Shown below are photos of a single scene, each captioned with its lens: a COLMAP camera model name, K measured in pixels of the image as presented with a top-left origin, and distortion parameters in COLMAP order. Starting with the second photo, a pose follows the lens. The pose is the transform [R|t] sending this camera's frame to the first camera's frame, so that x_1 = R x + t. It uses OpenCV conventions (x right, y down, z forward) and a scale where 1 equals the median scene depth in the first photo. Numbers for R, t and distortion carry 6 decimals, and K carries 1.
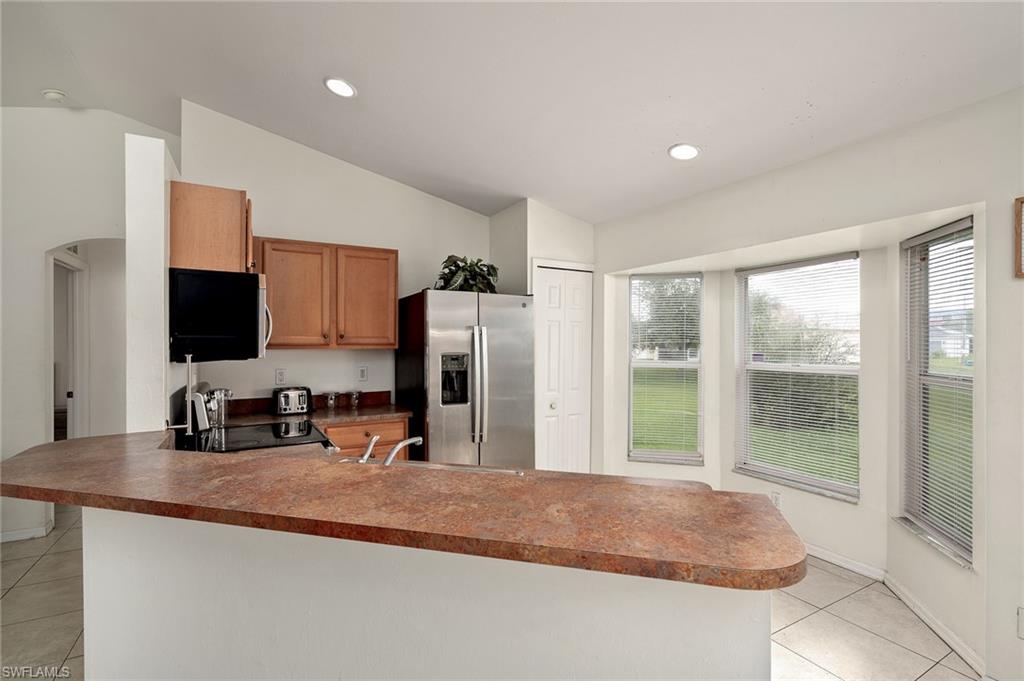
lens RADIAL K [[466.8, 0, 512.0], [0, 466.8, 340.5], [0, 0, 1]] dist [-0.000401, 0.000010]
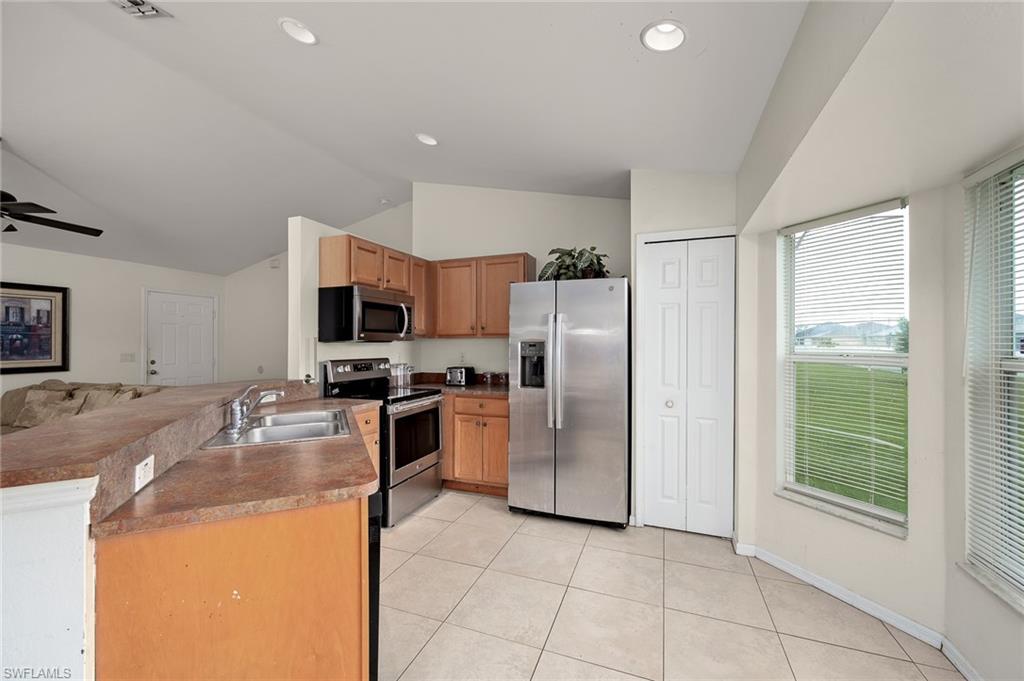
lens RADIAL K [[403.4, 0, 512.0], [0, 403.4, 340.5], [0, 0, 1]] dist [-0.000168, 0.000013]
pose [[0.637457, -0.006624, -0.770458, 0.553333], [0.006482, 0.999974, -0.003234, 0.030416], [0.770459, -0.002933, 0.637483, 0.369680]]
